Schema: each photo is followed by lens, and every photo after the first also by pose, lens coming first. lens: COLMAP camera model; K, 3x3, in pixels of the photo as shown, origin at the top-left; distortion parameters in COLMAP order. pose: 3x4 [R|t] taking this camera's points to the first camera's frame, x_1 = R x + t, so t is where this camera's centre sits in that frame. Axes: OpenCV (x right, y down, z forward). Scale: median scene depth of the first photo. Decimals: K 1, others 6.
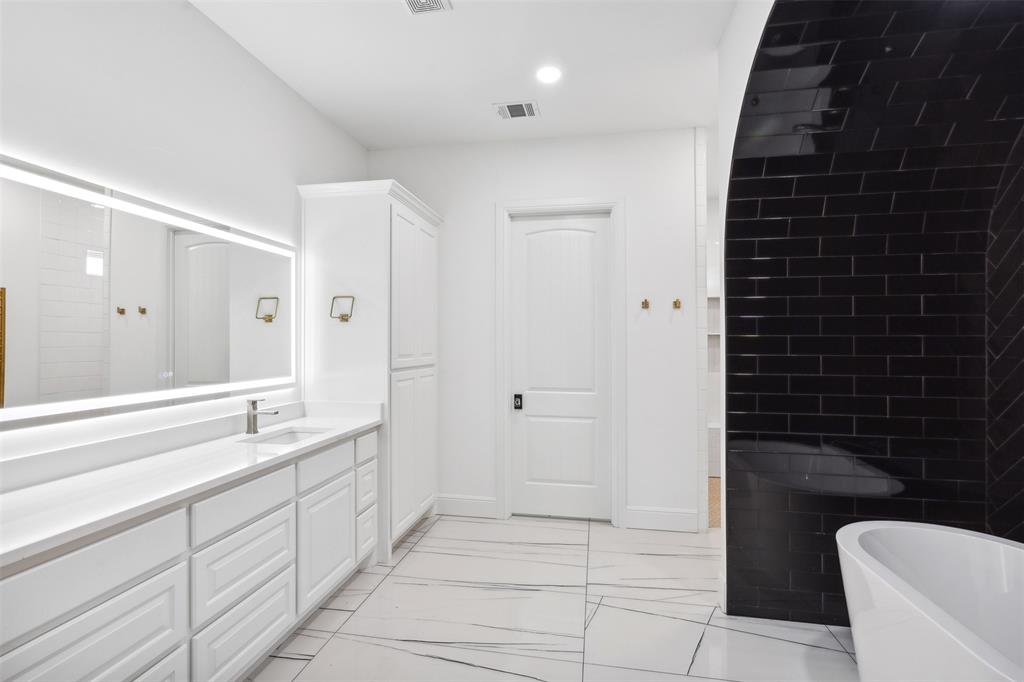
lens RADIAL K [[484.1, 0, 511.3], [0, 484.1, 338.8], [0, 0, 1]] dist [-0.000678, 0.000369]
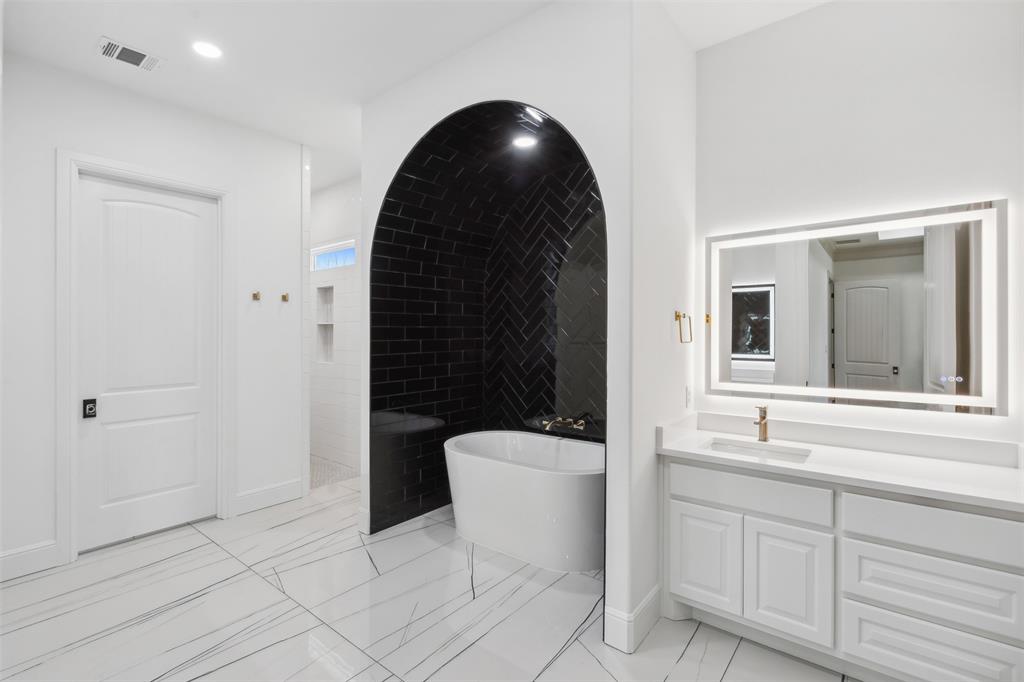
lens RADIAL K [[484.1, 0, 506.4], [0, 484.1, 335.4], [0, 0, 1]] dist [-0.000678, 0.000369]
pose [[0.476163, -0.011886, 0.879277, -0.393907], [0.001541, 0.999918, 0.012682, 0.001467], [-0.879356, -0.004684, 0.476142, 0.024794]]
